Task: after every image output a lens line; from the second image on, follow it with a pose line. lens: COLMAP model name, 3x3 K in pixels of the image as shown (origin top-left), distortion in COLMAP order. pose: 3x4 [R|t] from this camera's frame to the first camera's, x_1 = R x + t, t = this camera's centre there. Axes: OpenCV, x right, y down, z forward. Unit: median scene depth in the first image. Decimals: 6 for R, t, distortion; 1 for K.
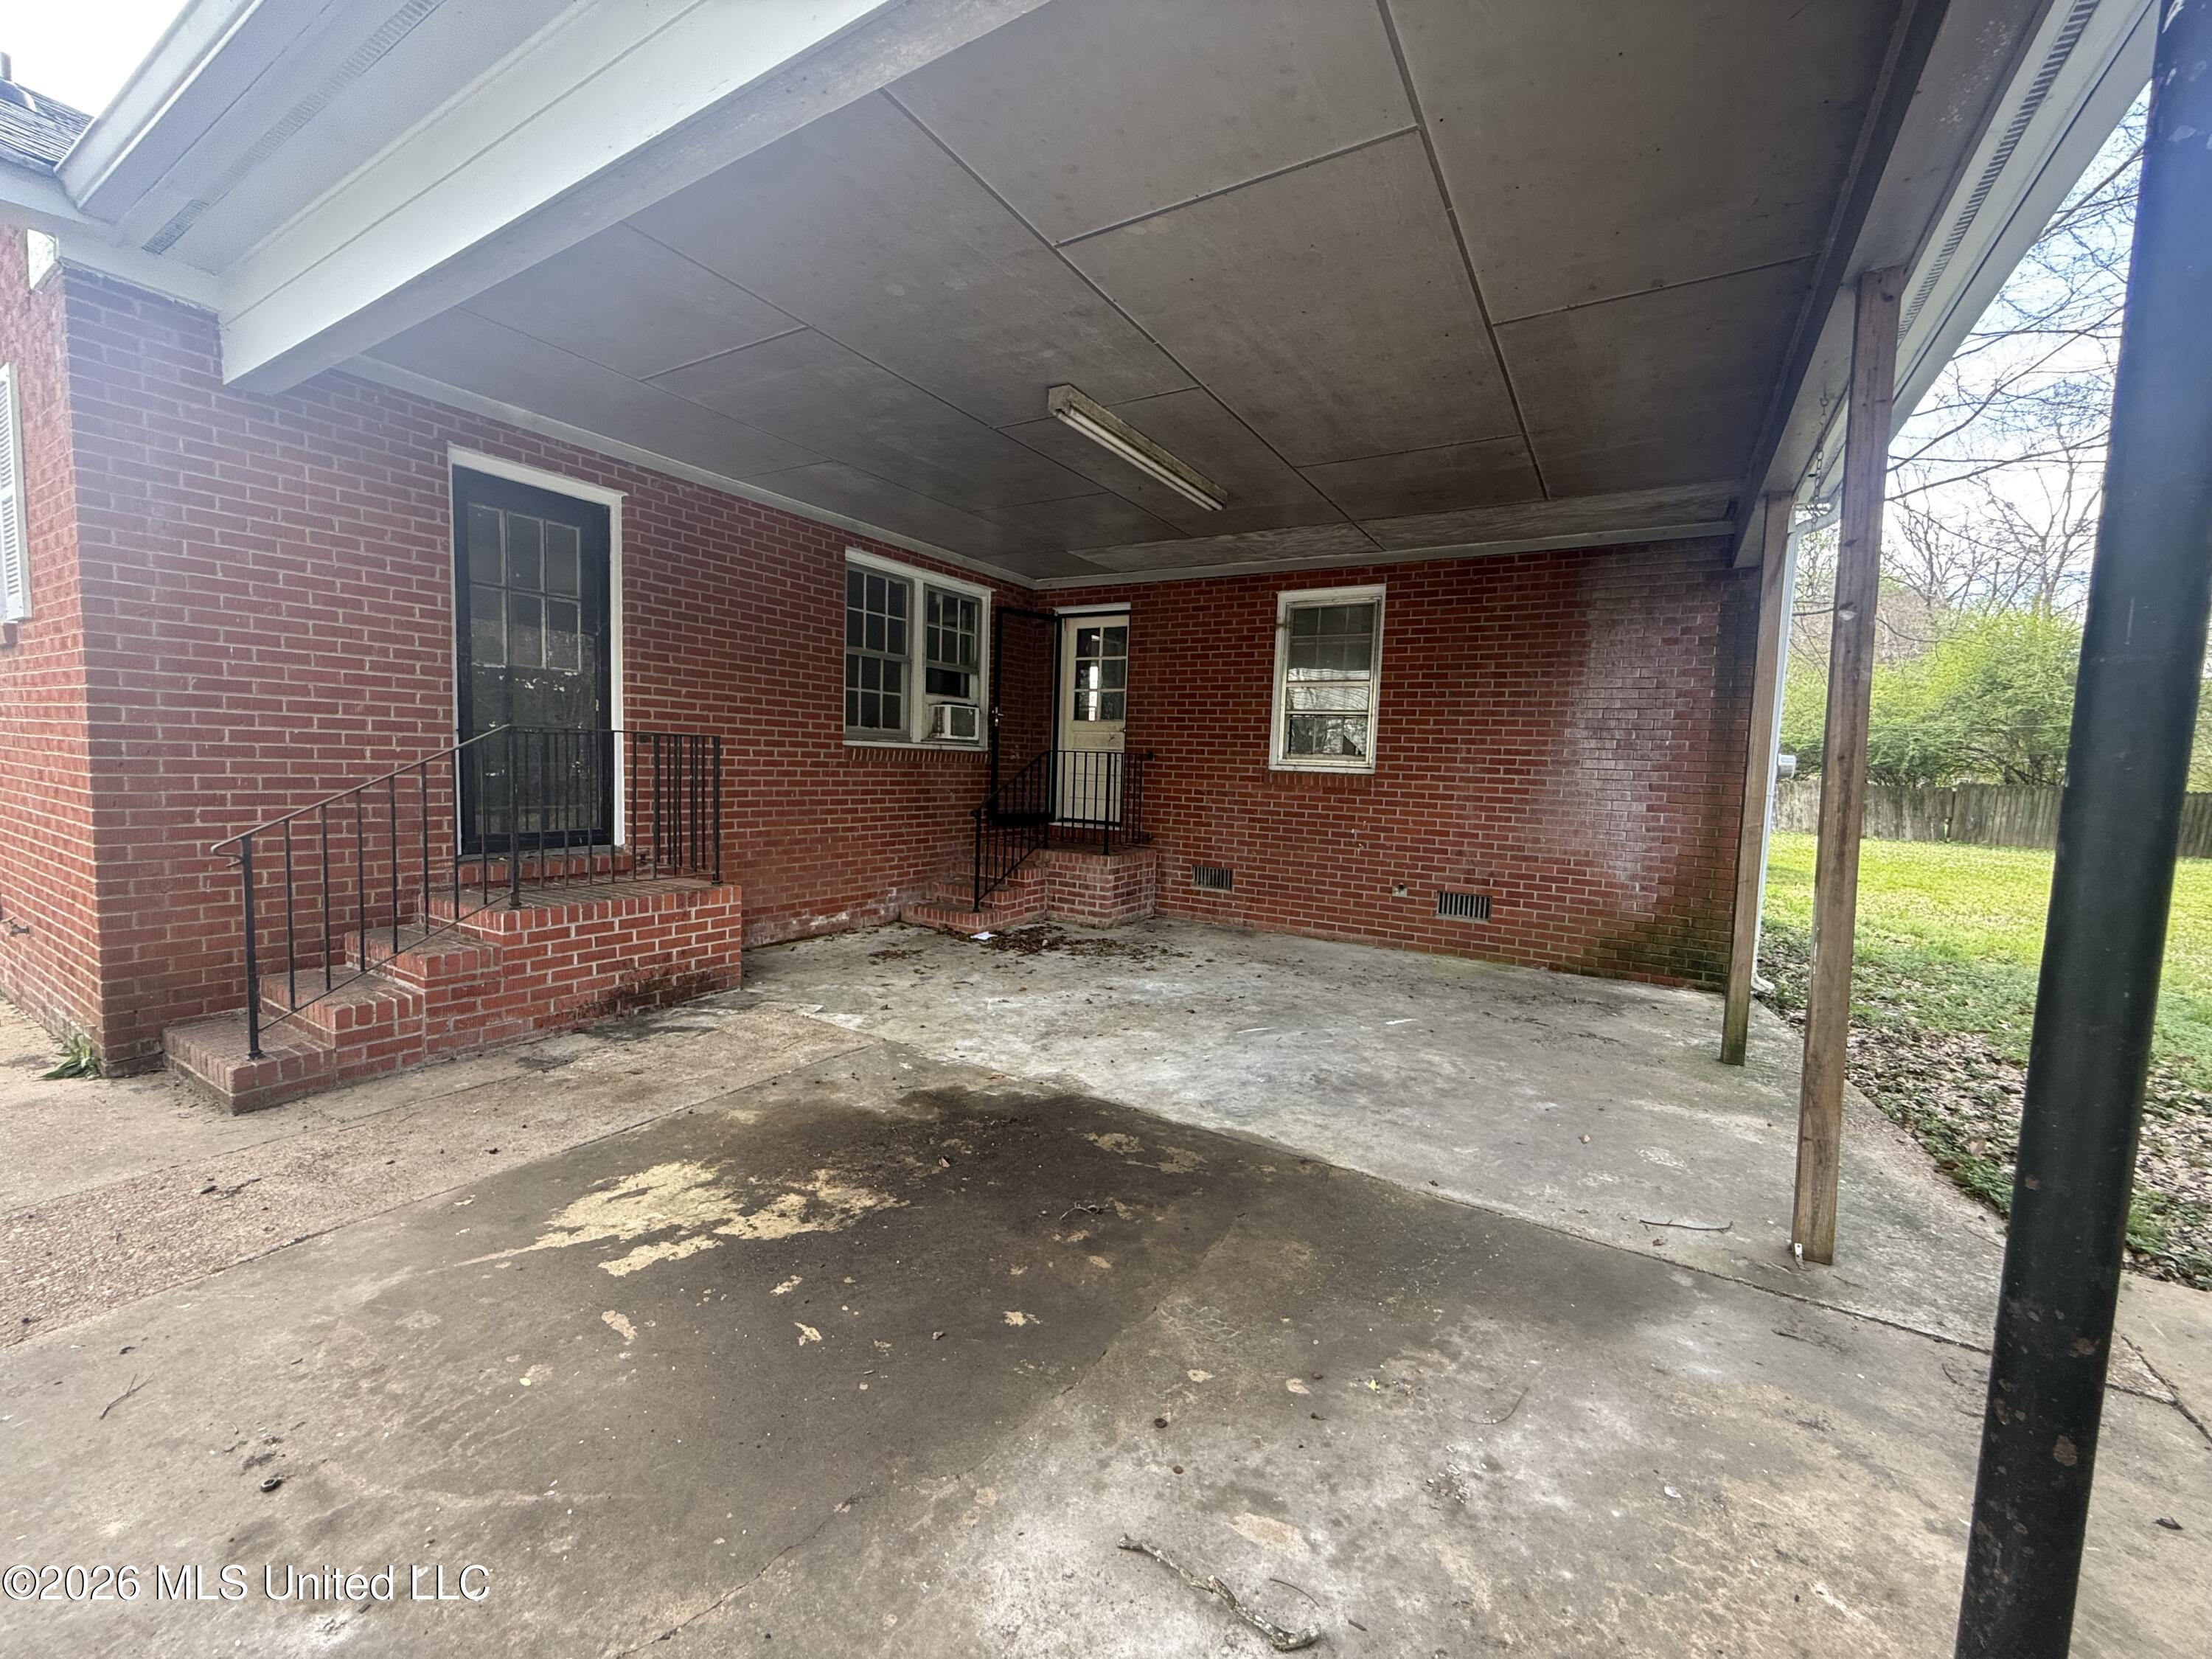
lens RADIAL K [[886.3, 0, 1106.0], [0, 886.3, 829.5], [0, 0, 1]] dist [0.000357, 0.000178]
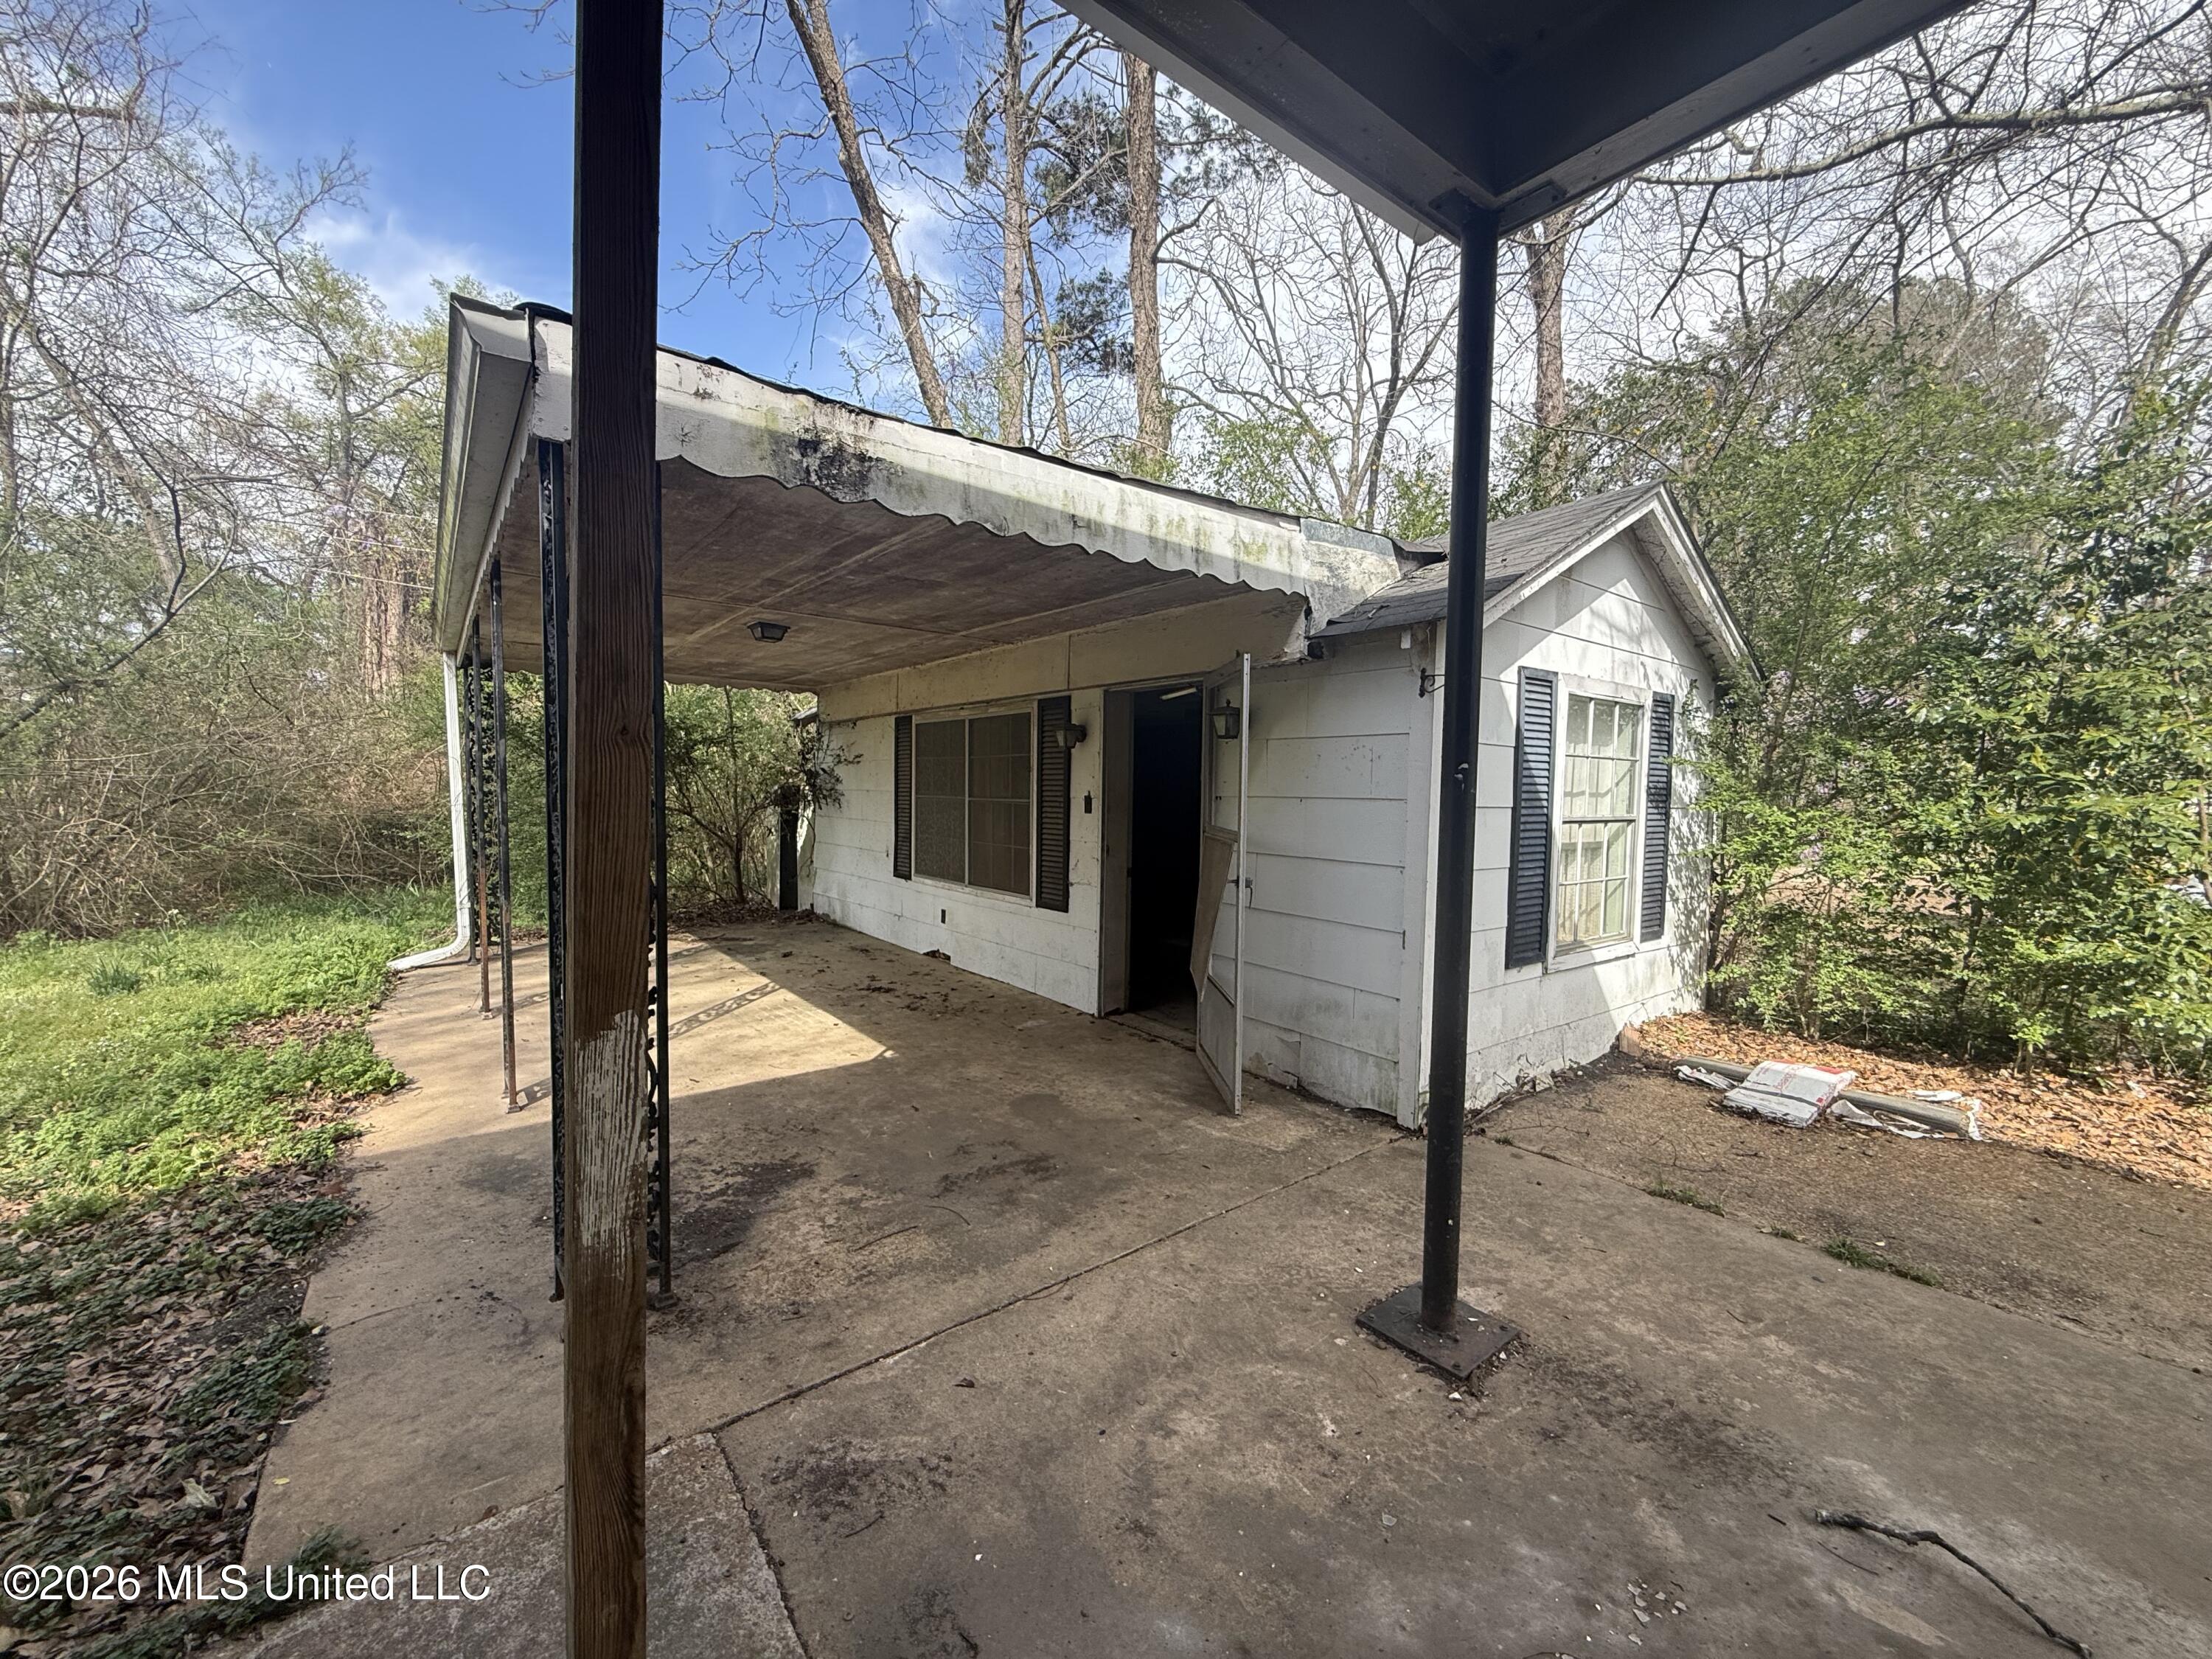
lens RADIAL K [[886.3, 0, 1106.0], [0, 886.3, 829.5], [0, 0, 1]] dist [0.000357, 0.000178]
pose [[-0.930937, -0.069155, 0.358572, 0.382656], [-0.022520, 0.990908, 0.132643, -0.079275], [-0.364485, 0.115408, -0.924030, 1.170095]]
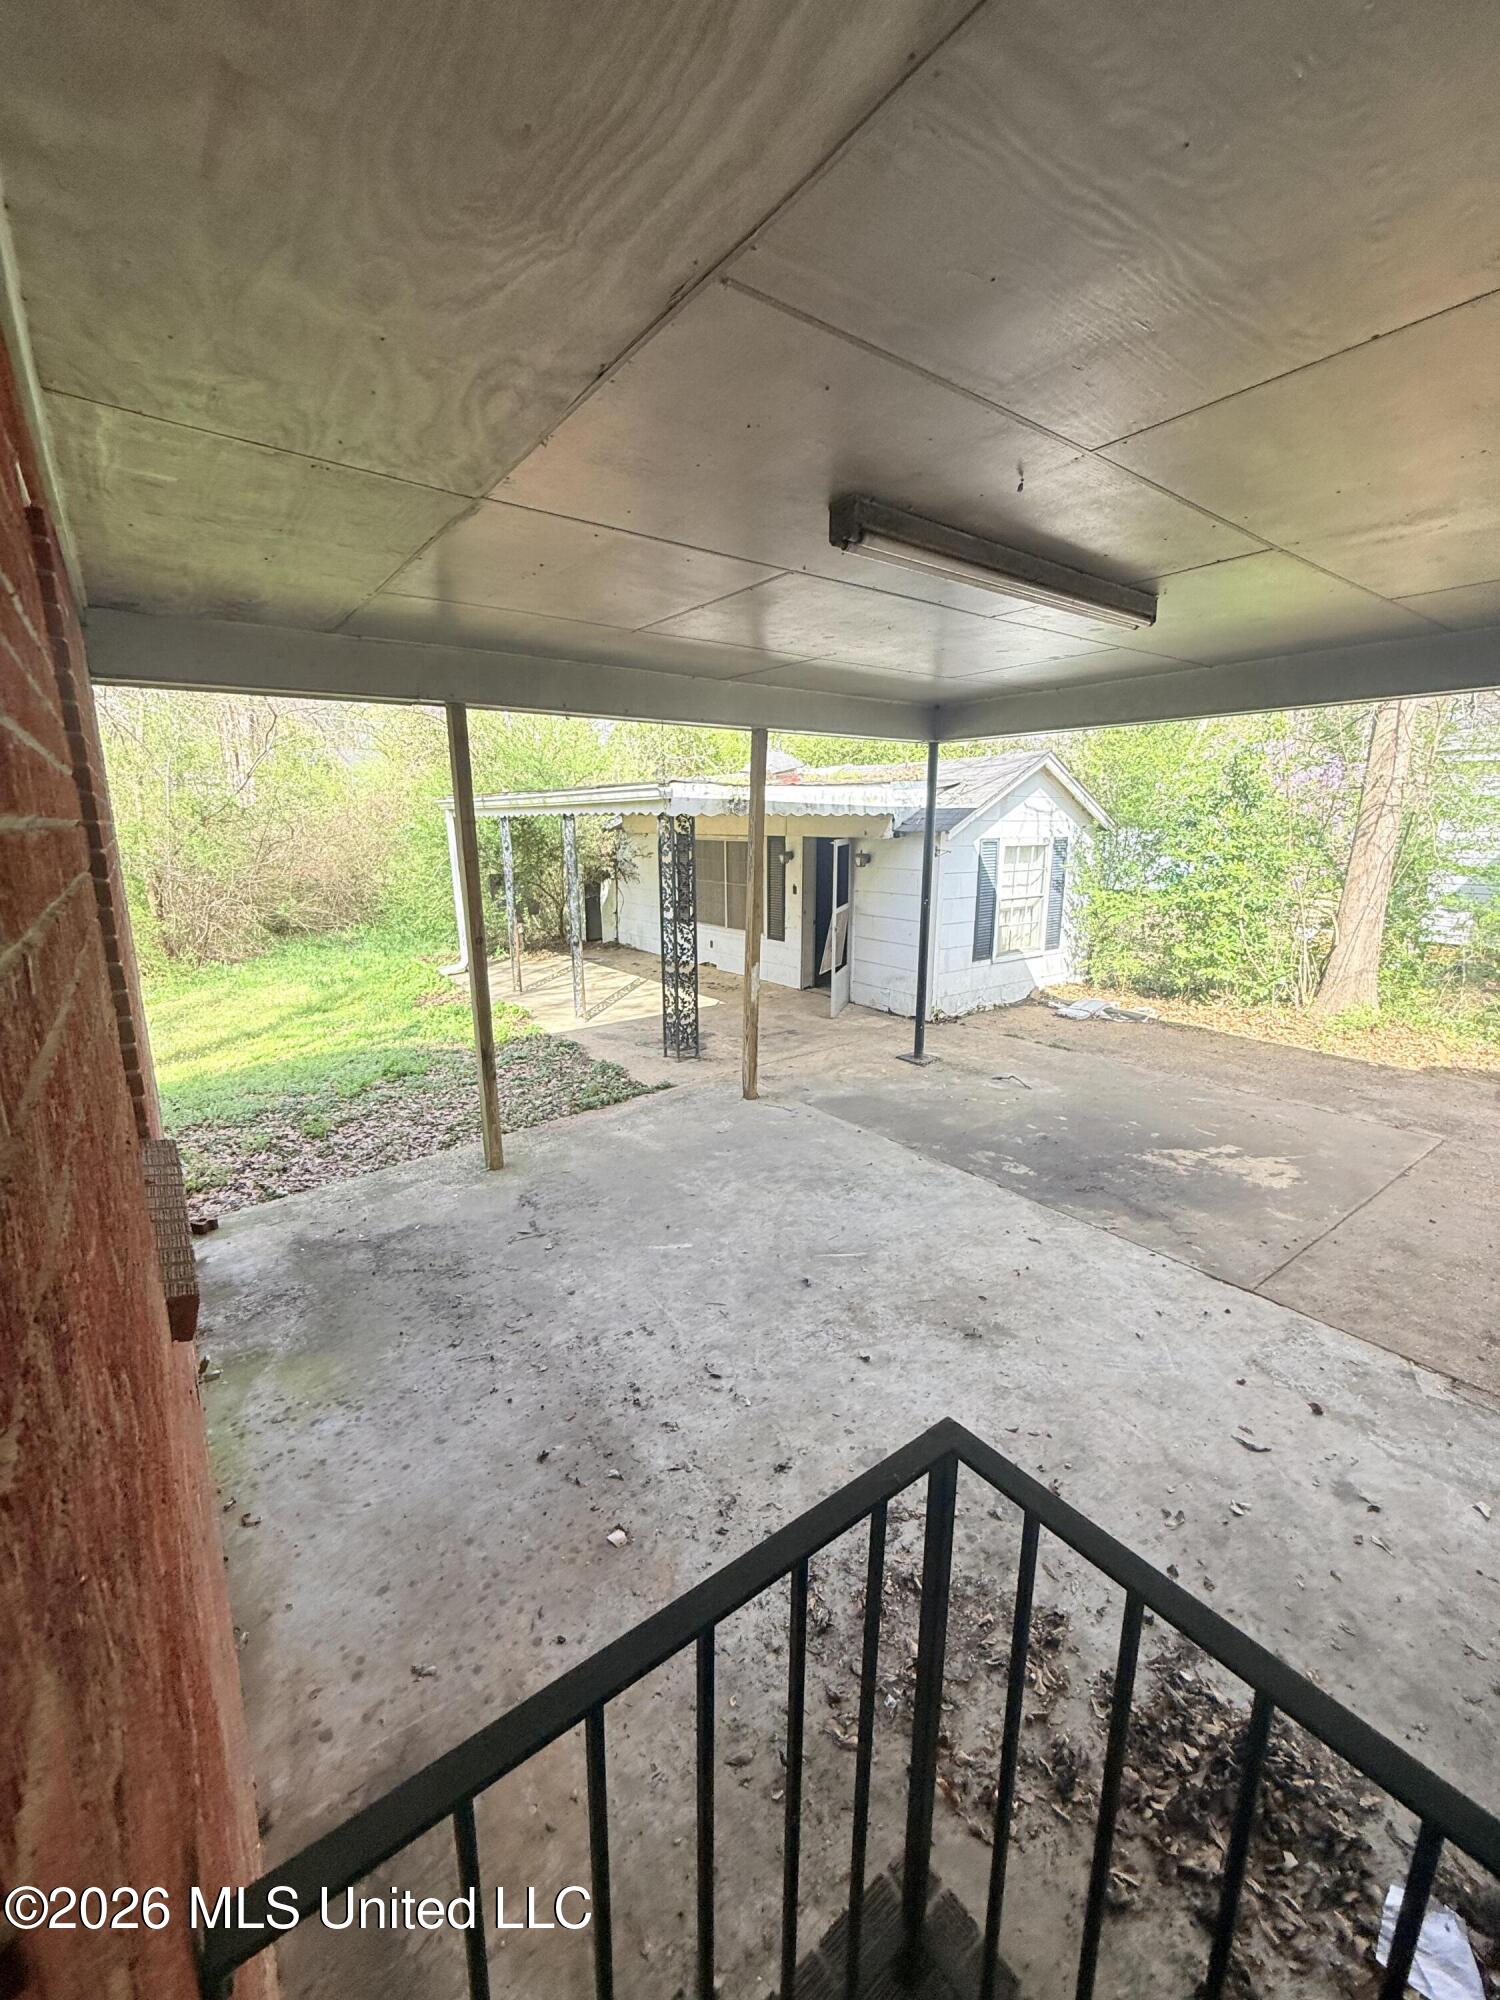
lens RADIAL K [[801.3, 0, 748.5], [0, 801.3, 996.6], [0, 0, 1]] dist [0.000357, 0.000178]
pose [[-0.930360, -0.112803, 0.348864, -0.009722], [-0.004335, 0.954813, 0.297174, -0.485131], [-0.366623, 0.274967, -0.888809, 2.808911]]
